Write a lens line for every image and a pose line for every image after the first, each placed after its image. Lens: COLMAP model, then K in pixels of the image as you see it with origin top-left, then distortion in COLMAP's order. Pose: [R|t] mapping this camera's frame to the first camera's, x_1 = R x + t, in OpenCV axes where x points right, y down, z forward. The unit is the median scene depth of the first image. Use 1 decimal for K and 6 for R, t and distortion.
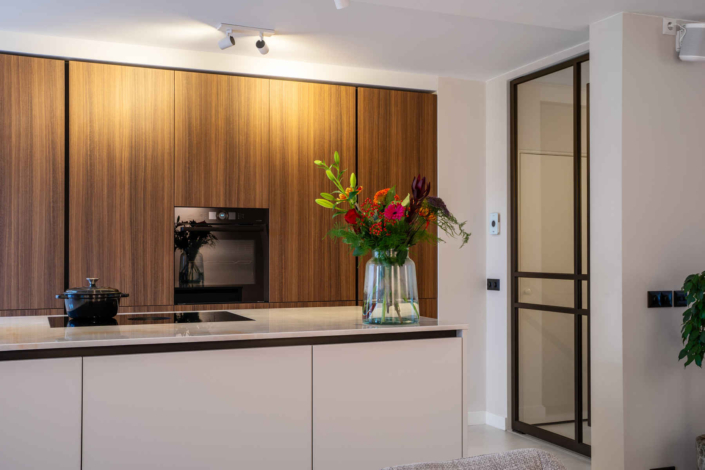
lens RADIAL K [[751.4, 0, 349.4], [0, 751.4, 250.7], [0, 0, 1]] dist [0.012358, 0.023159]
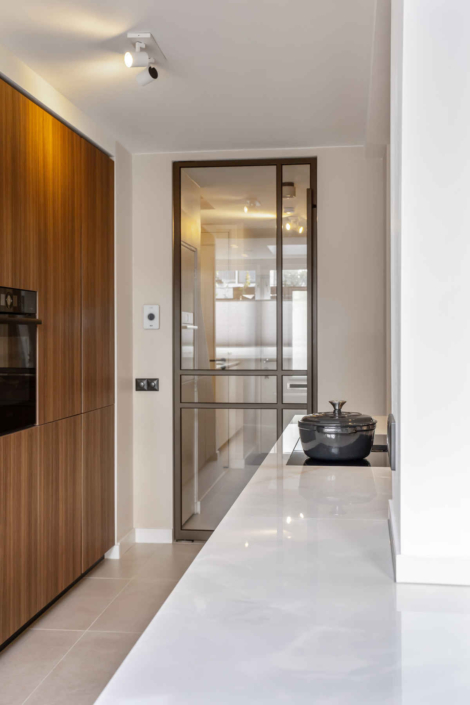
lens RADIAL K [[846.7, 0, 235.0], [0, 846.7, 336.5], [0, 0, 1]] dist [-0.000401, -0.000406]
pose [[0.491456, -0.003174, 0.870896, -0.727853], [-0.004472, 0.999971, 0.006169, -0.021806], [-0.870891, -0.006926, 0.491428, 0.477796]]
